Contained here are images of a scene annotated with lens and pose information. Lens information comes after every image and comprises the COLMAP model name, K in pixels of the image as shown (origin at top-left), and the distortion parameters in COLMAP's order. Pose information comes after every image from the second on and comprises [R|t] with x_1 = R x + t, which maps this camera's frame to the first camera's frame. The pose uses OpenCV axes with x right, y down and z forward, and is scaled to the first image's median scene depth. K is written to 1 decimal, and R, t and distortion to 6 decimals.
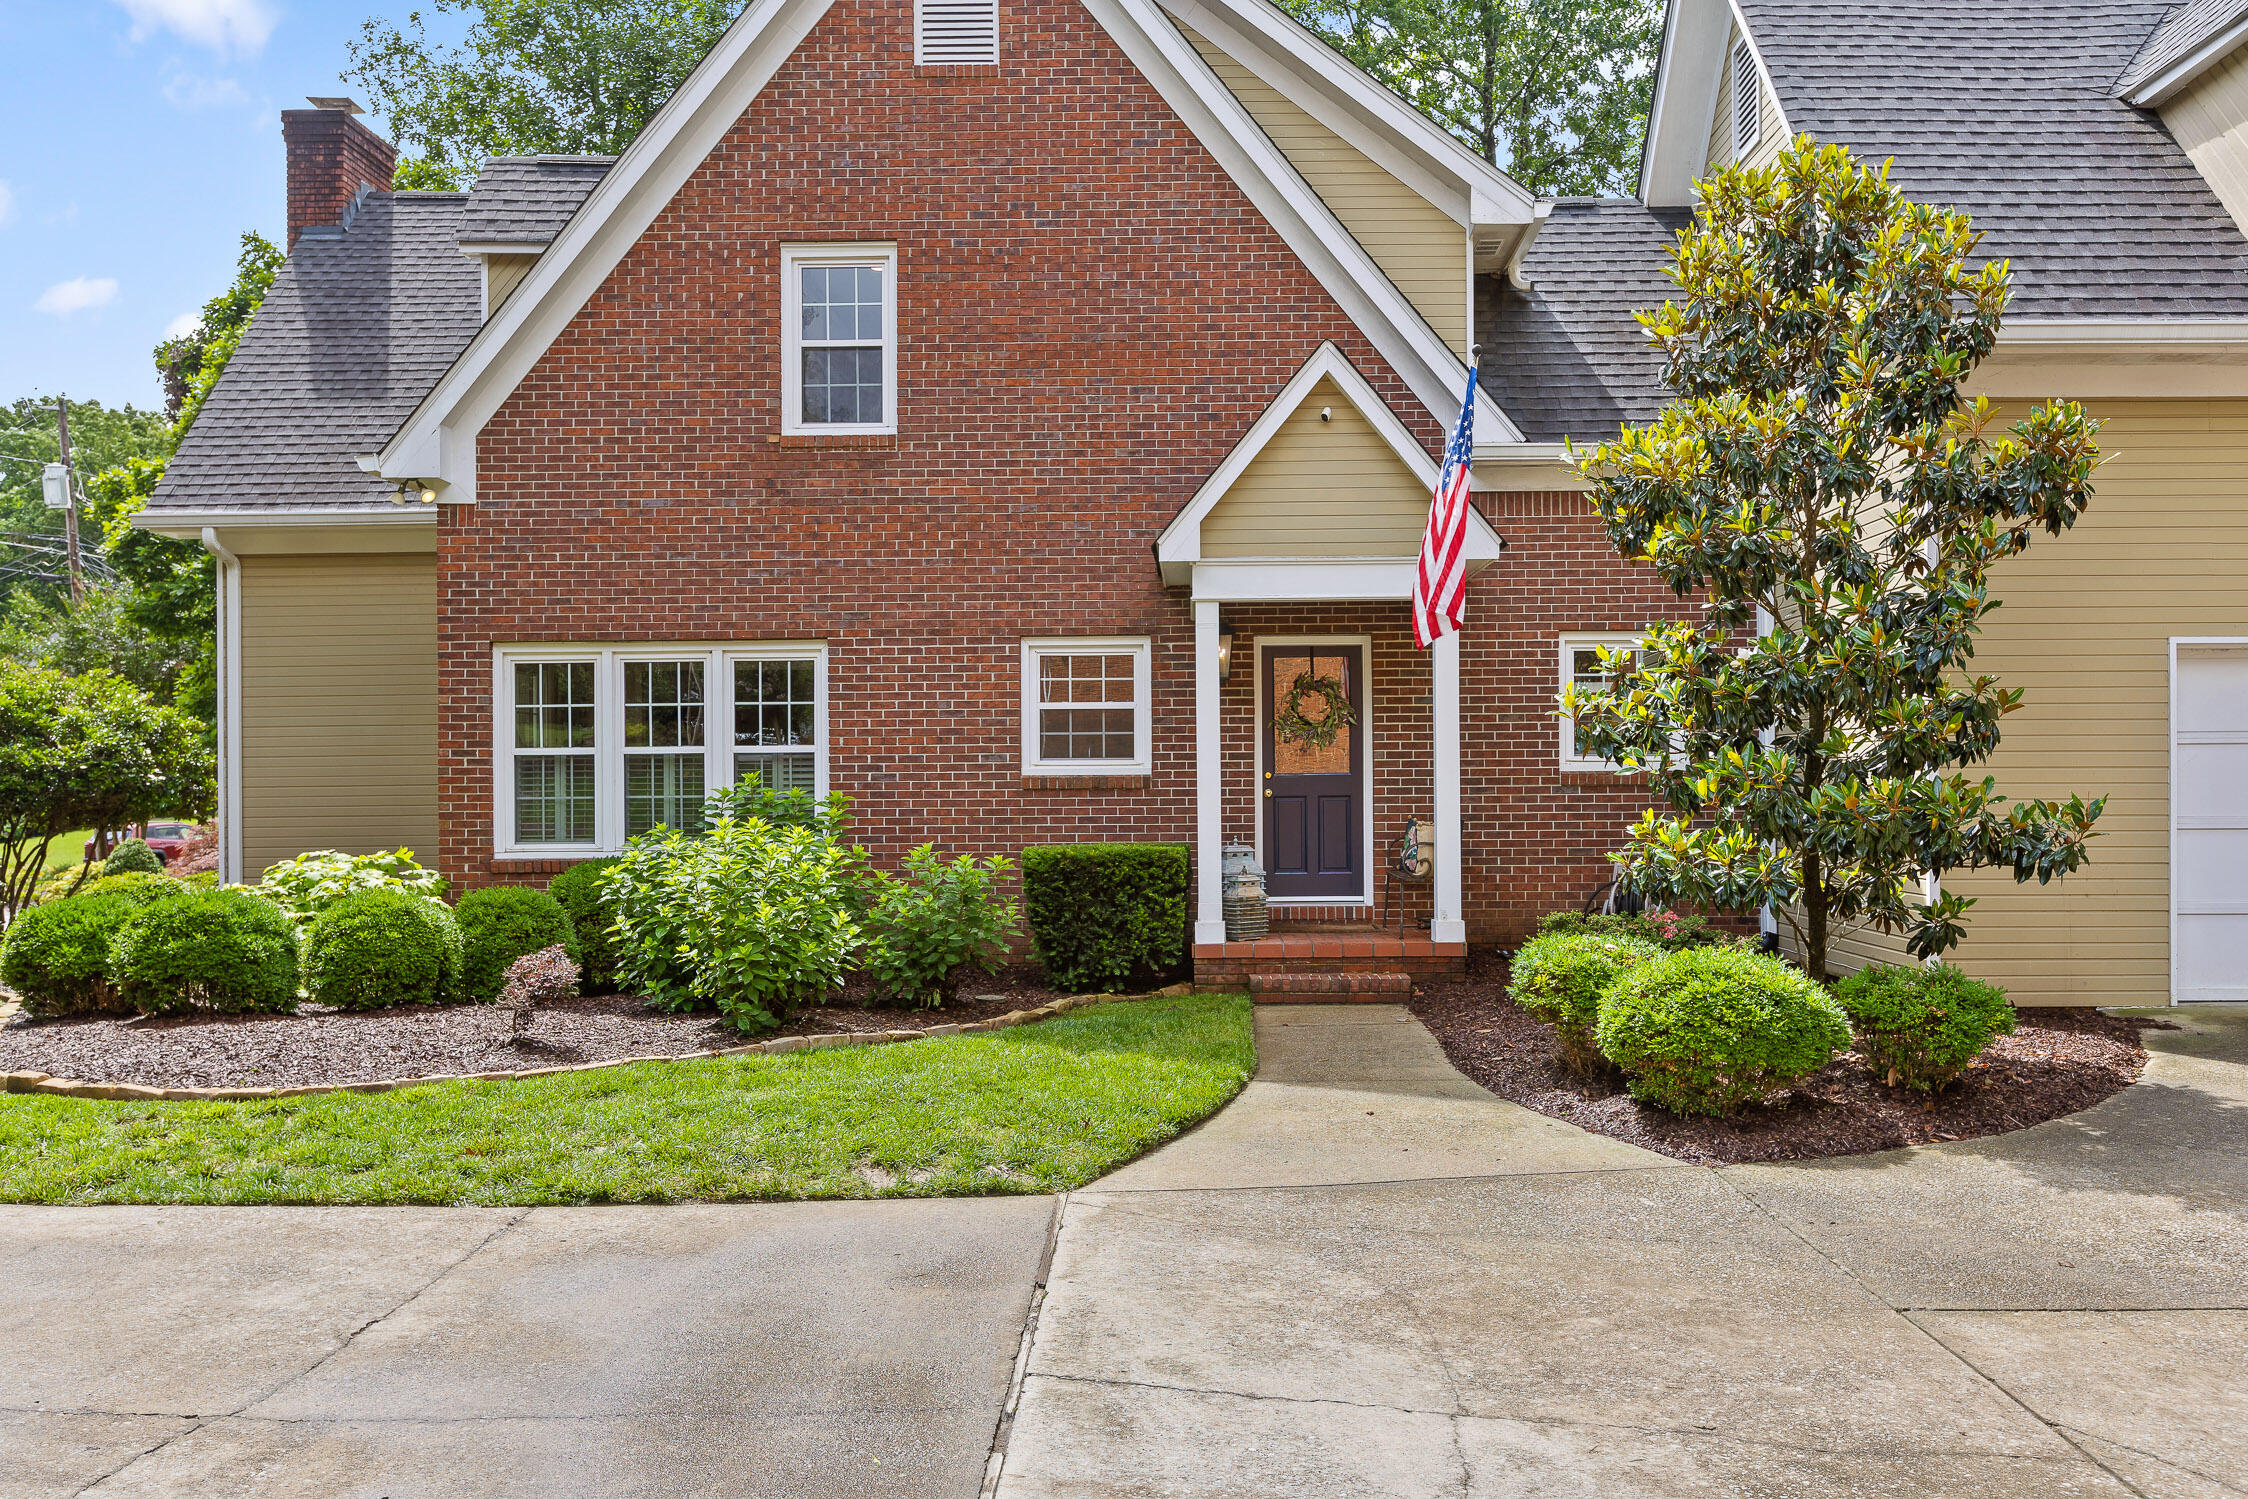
lens RADIAL K [[1815.8, 0, 1118.8], [0, 1815.8, 781.0], [0, 0, 1]] dist [-0.002174, -0.005124]
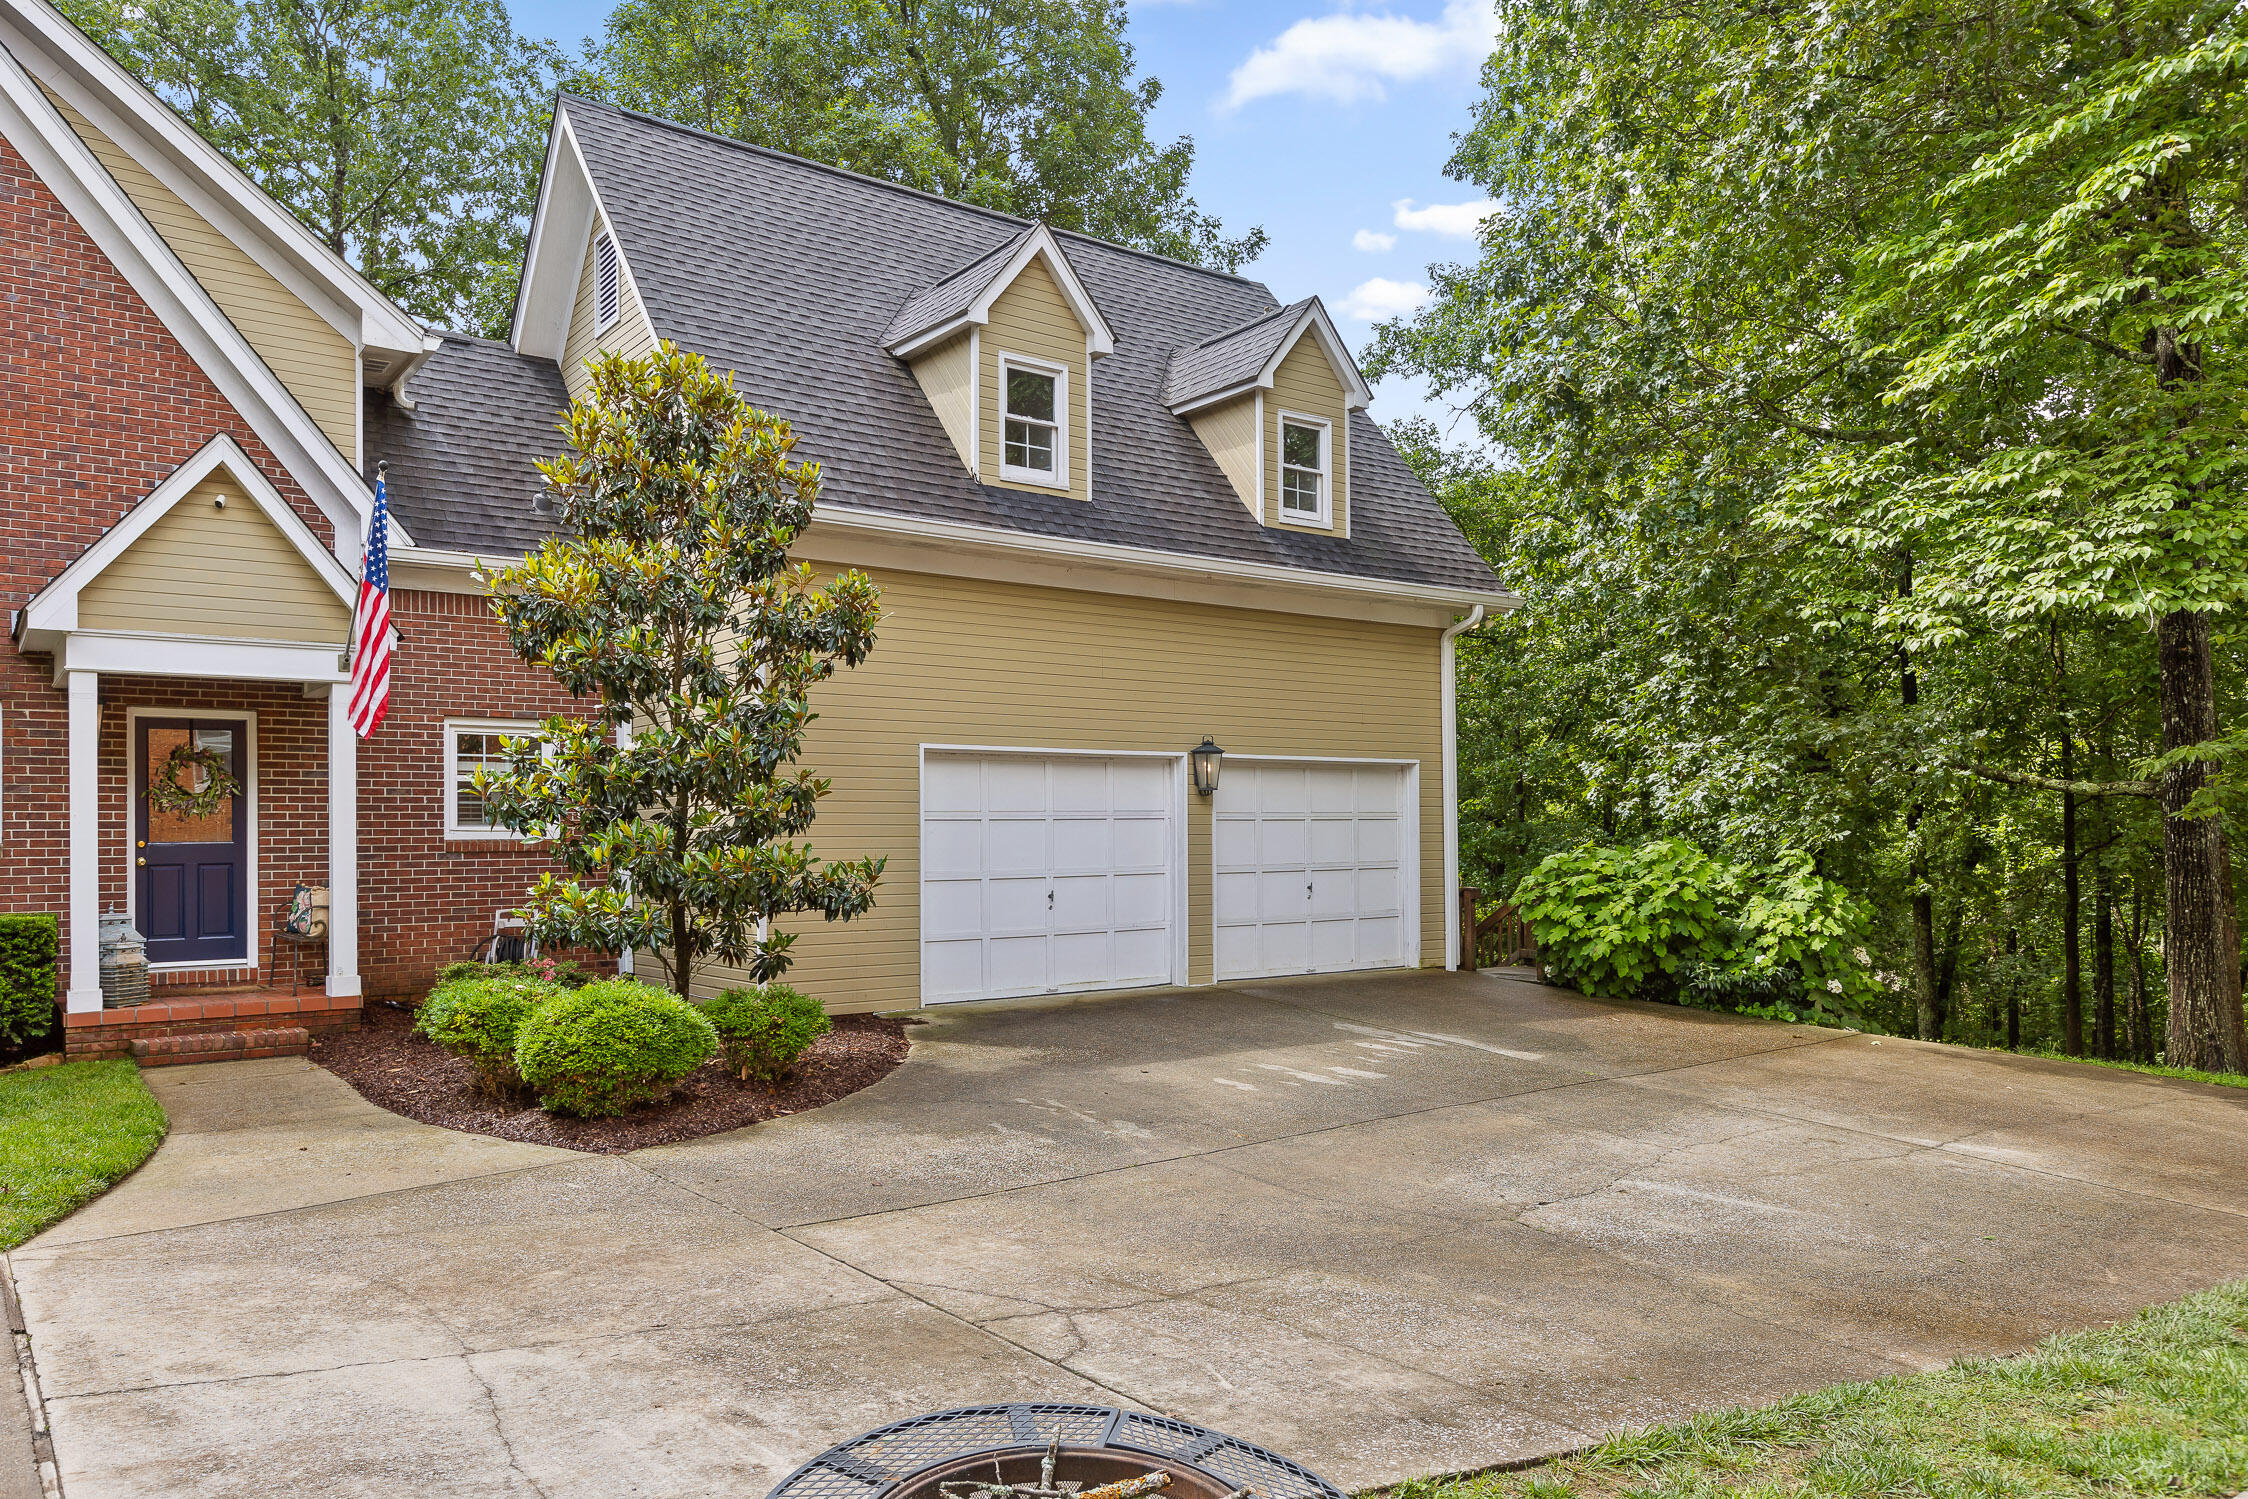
lens RADIAL K [[1631.1, 0, 1122.7], [0, 1631.1, 797.7], [0, 0, 1]] dist [-0.022938, -0.005385]
pose [[0.785498, 0.014162, 0.618702, -0.052650], [0.004621, 0.999576, -0.028746, -0.000483], [-0.618847, 0.025439, 0.785100, -0.057988]]
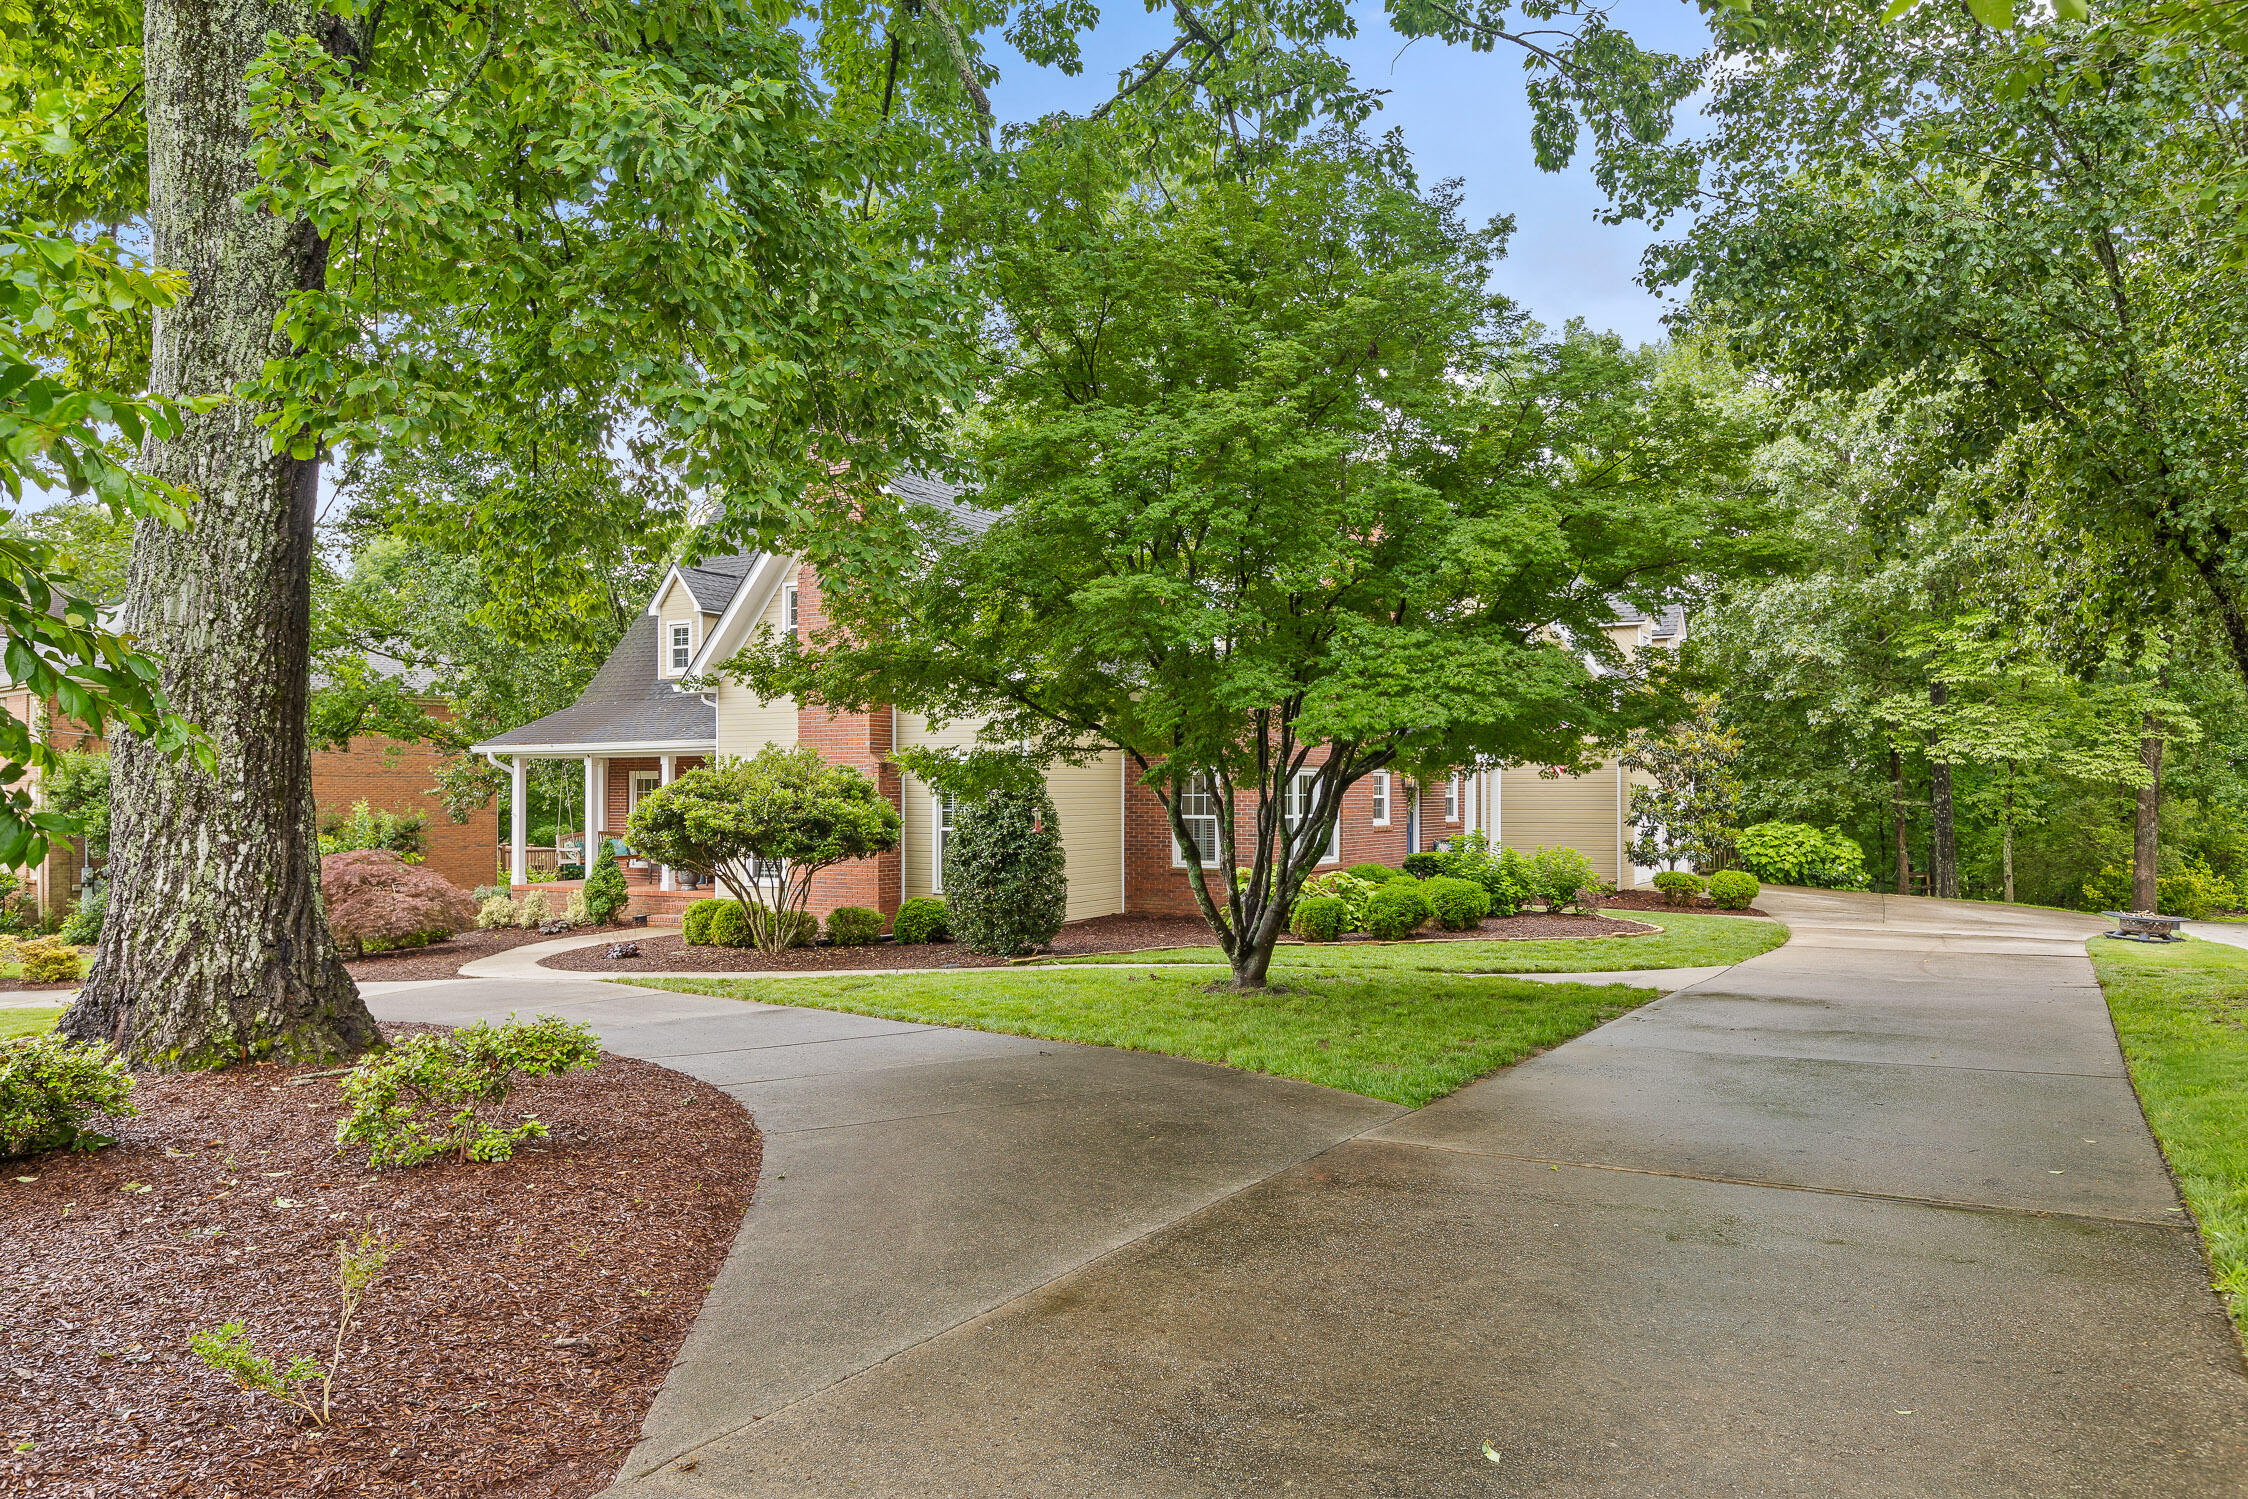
lens RADIAL K [[1631.1, 0, 1122.7], [0, 1631.1, 797.7], [0, 0, 1]] dist [-0.022938, -0.005385]
pose [[0.478204, 0.004570, 0.878237, -2.227501], [-0.002753, 0.999989, -0.003704, -0.033020], [-0.878245, -0.000646, 0.478211, 0.281611]]
